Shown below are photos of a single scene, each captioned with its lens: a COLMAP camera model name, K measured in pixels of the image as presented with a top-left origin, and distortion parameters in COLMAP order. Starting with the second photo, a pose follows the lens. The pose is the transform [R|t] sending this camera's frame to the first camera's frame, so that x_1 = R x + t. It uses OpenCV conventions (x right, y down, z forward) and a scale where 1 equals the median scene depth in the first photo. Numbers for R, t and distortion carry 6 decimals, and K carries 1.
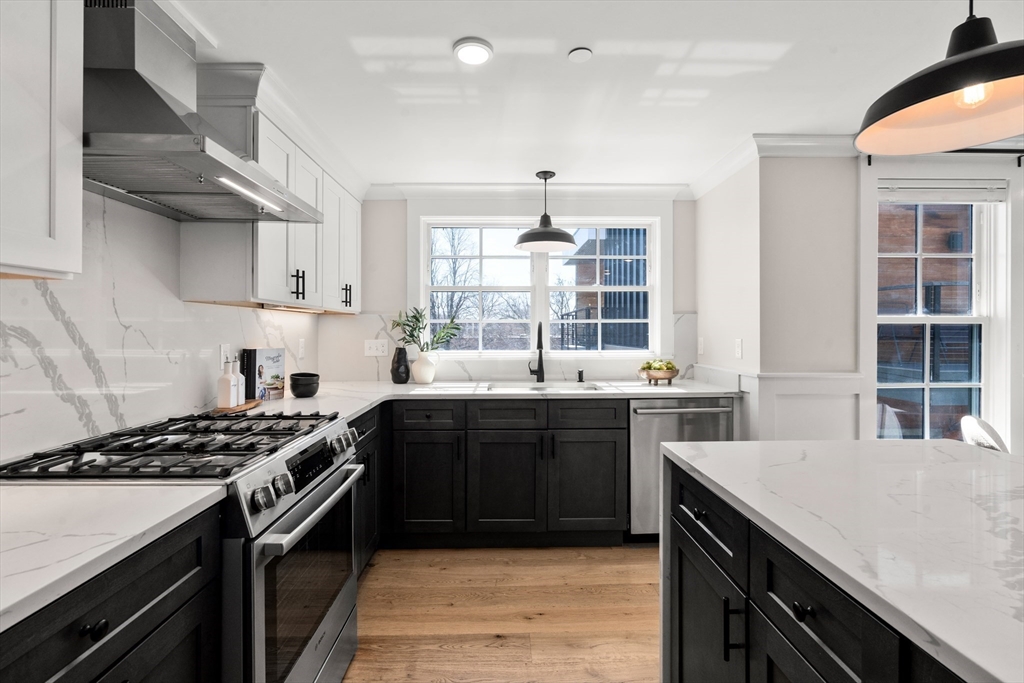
lens RADIAL K [[474.0, 0, 511.6], [0, 474.0, 334.1], [0, 0, 1]] dist [-0.000806, 0.000496]
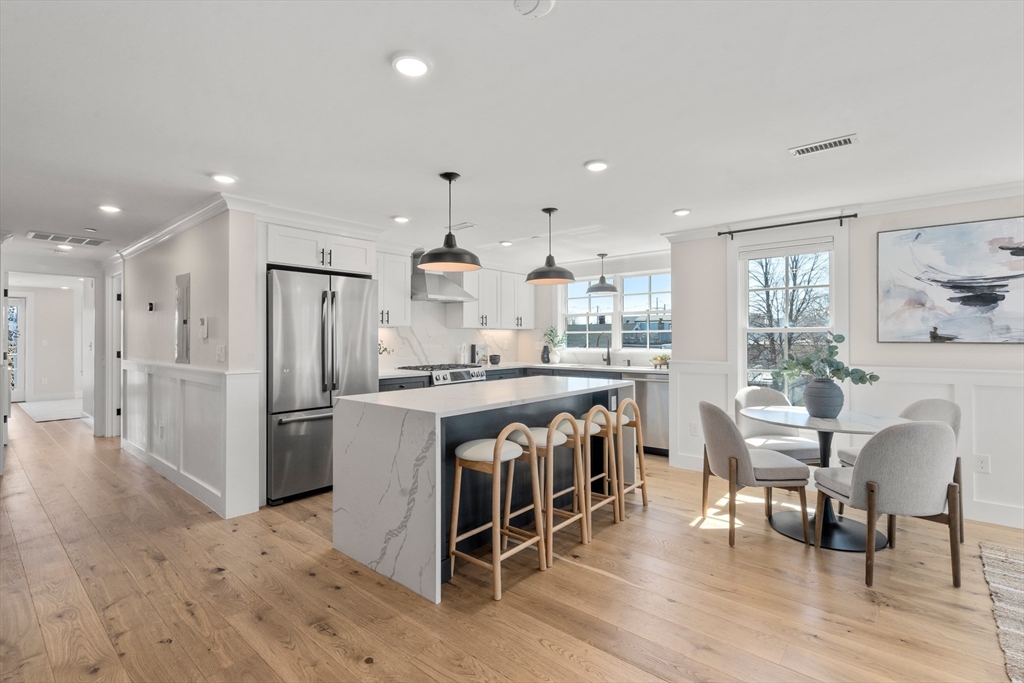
lens RADIAL K [[466.6, 0, 512.3], [0, 466.6, 339.5], [0, 0, 1]] dist [-0.001934, 0.000528]
pose [[0.751468, -0.002902, -0.659763, 1.161008], [0.000246, 0.999991, -0.004118, 0.011558], [0.659769, 0.002932, 0.751463, -0.722964]]
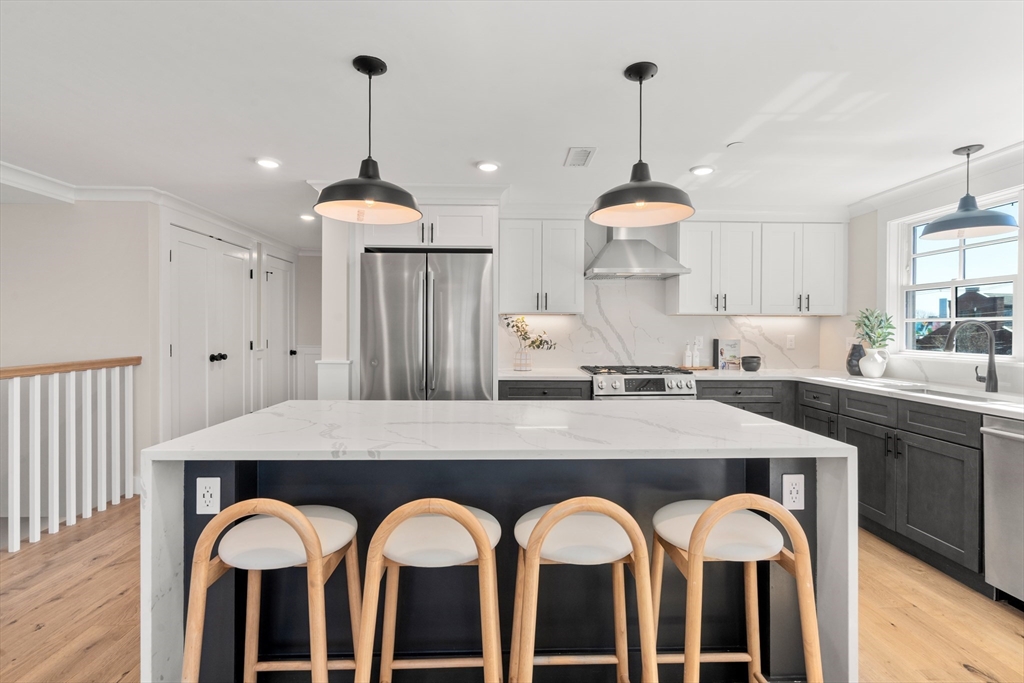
lens RADIAL K [[469.6, 0, 521.0], [0, 469.6, 342.1], [0, 0, 1]] dist [-0.013260, 0.000188]
pose [[0.027406, 0.030848, -0.999148, 1.017689], [-0.010522, 0.999477, 0.030569, -0.002769], [0.999569, 0.009675, 0.027717, 0.183044]]
